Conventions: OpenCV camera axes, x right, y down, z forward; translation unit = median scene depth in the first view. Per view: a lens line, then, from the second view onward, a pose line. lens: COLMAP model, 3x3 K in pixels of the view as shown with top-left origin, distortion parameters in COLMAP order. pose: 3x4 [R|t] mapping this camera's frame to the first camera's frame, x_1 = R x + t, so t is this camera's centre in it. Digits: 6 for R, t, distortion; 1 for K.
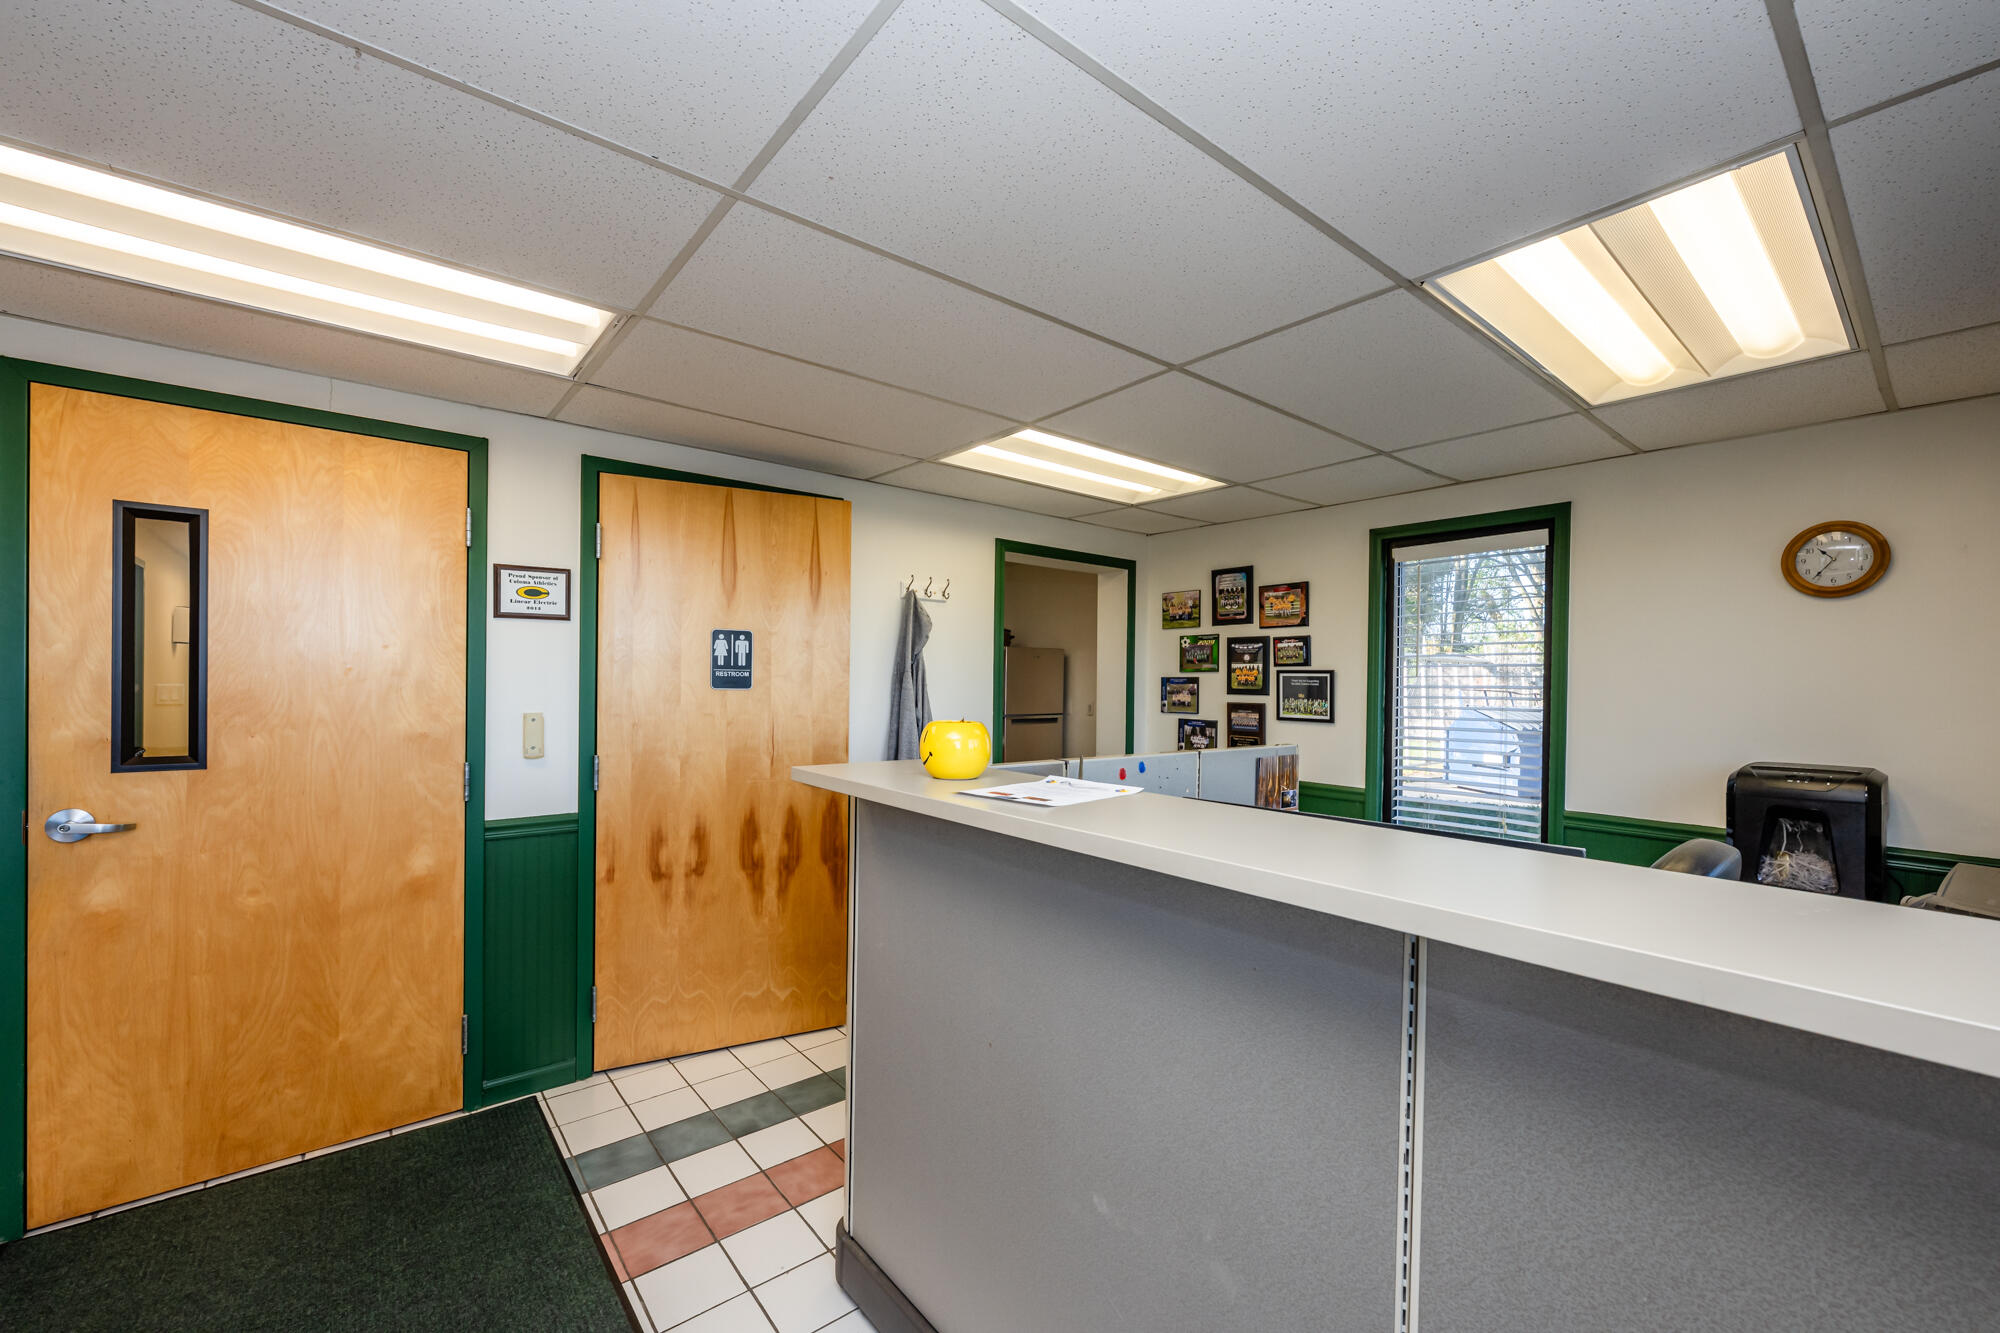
lens RADIAL K [[784.4, 0, 943.6], [0, 784.4, 649.0], [0, 0, 1]] dist [-0.013577, 0.000463]
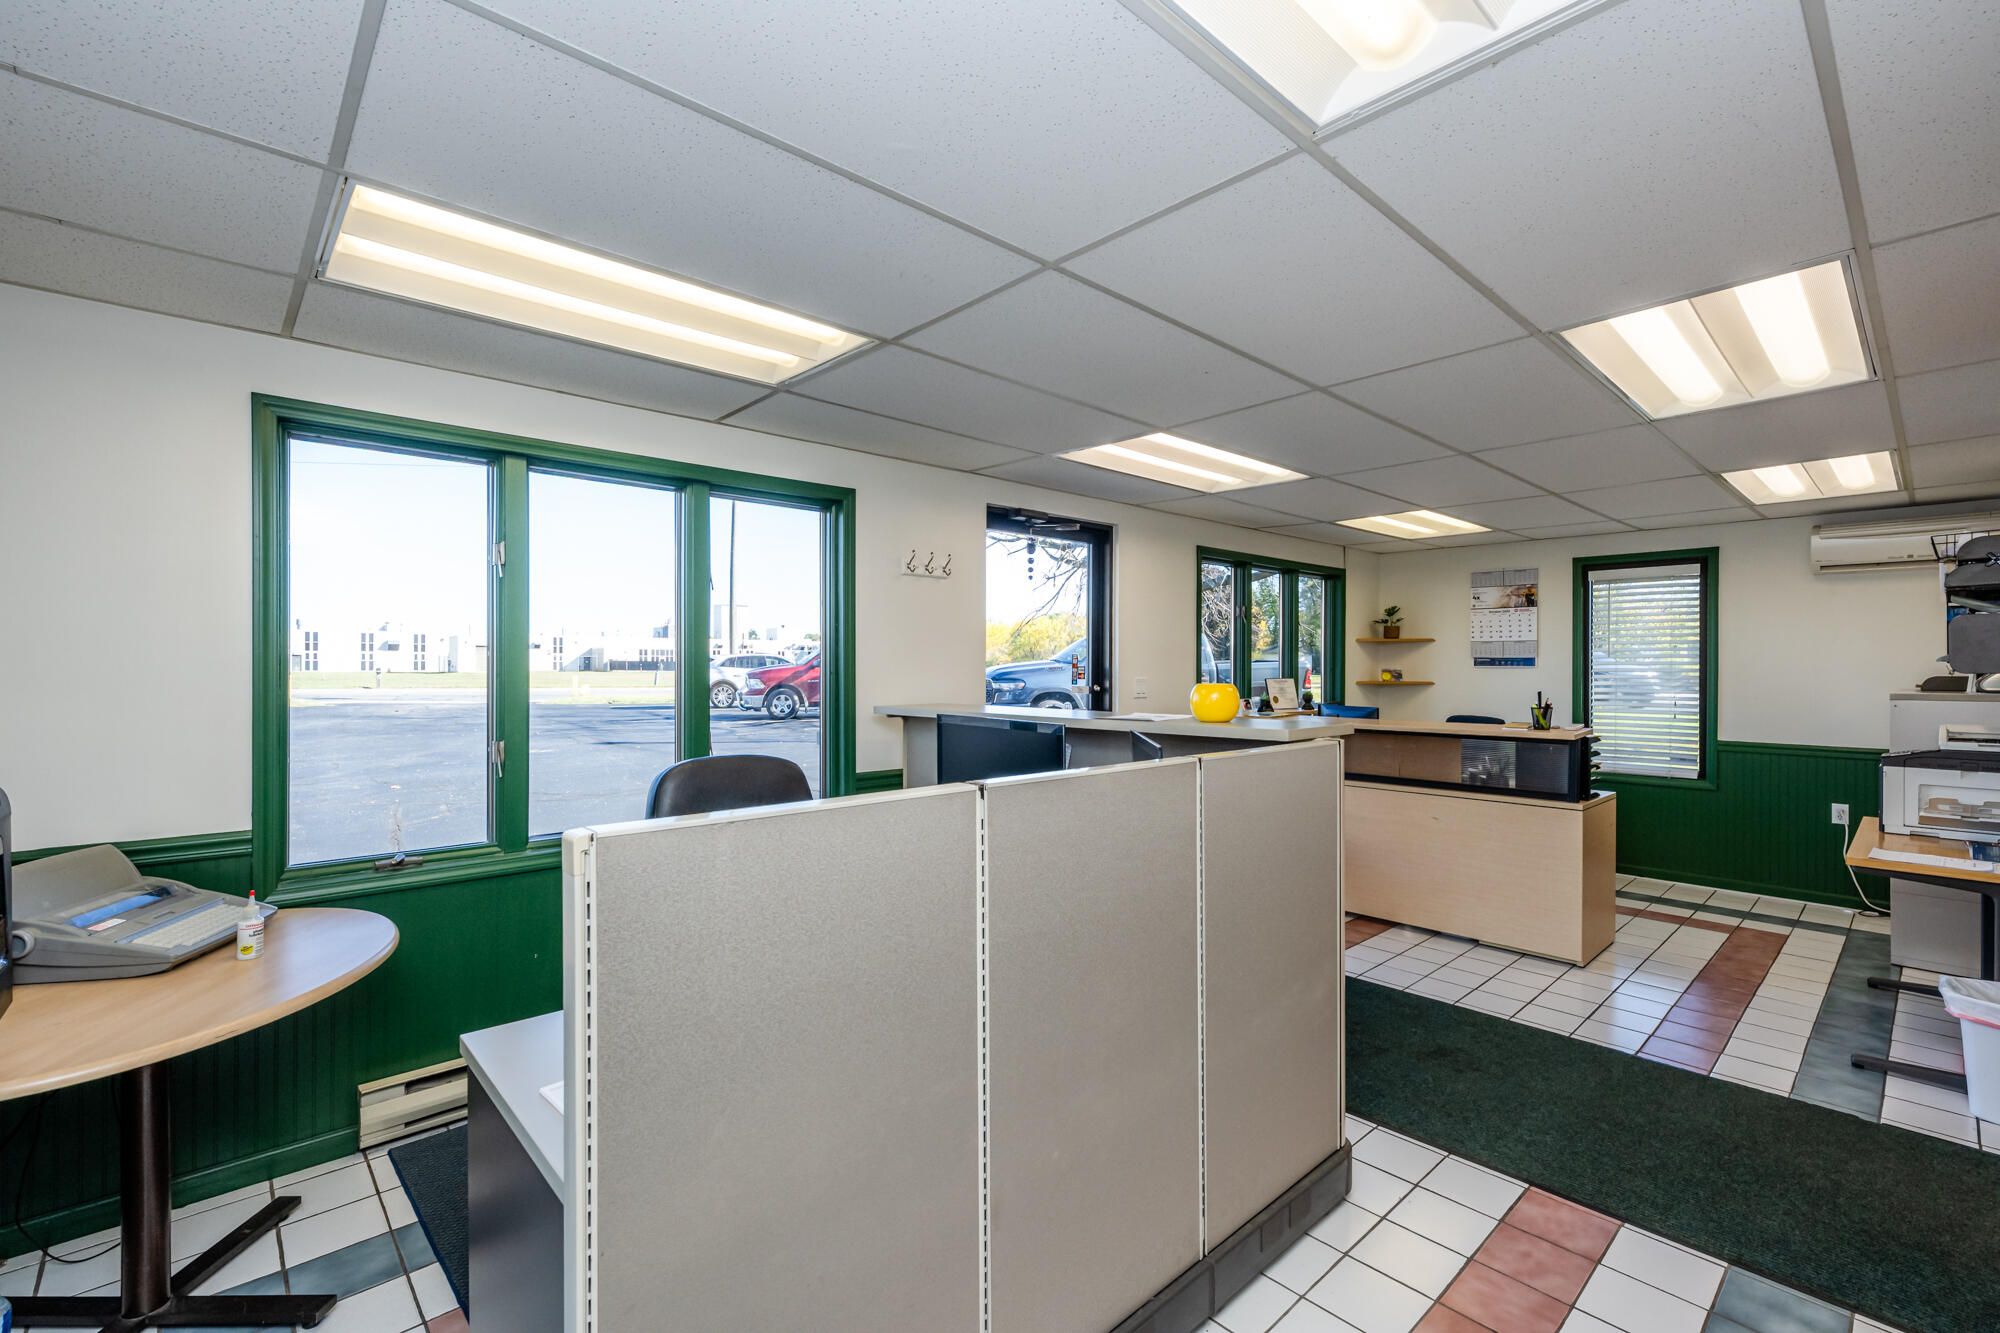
lens RADIAL K [[868.8, 0, 957.7], [0, 868.8, 663.8], [0, 0, 1]] dist [0.003425, -0.001413]
pose [[0.996988, -0.005162, 0.077379, -0.492231], [0.001846, 0.999079, 0.042872, -0.016530], [-0.077529, -0.042600, 0.996080, -0.371527]]
